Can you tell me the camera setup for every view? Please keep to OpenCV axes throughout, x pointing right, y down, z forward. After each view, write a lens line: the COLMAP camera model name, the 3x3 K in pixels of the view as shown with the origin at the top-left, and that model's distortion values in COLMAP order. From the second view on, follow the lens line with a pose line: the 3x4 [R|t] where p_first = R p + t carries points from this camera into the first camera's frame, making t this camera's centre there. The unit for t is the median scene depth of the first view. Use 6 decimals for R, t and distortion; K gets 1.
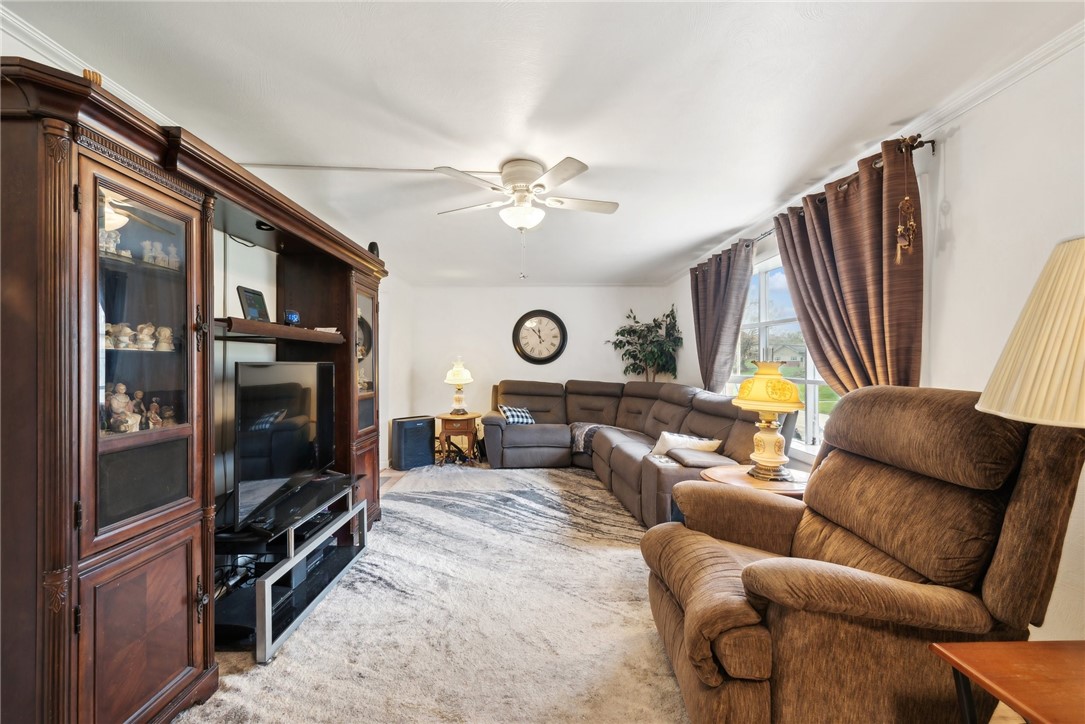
lens RADIAL K [[430.3, 0, 541.9], [0, 430.3, 362.4], [0, 0, 1]] dist [0.004088, 0.000164]
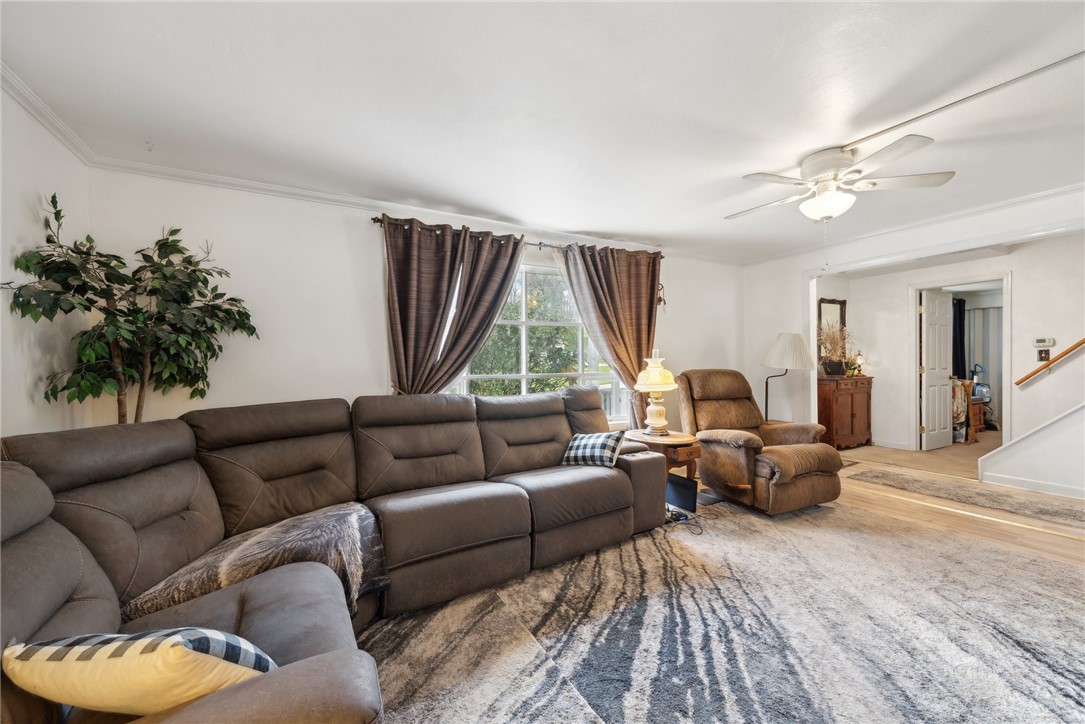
lens RADIAL K [[430.3, 0, 538.8], [0, 430.3, 360.4], [0, 0, 1]] dist [0.004088, 0.000164]
pose [[-0.466266, 0.012329, 0.884559, -0.417429], [0.013153, 0.999889, -0.007003, 0.009749], [-0.884547, 0.008369, -0.466376, 1.395549]]
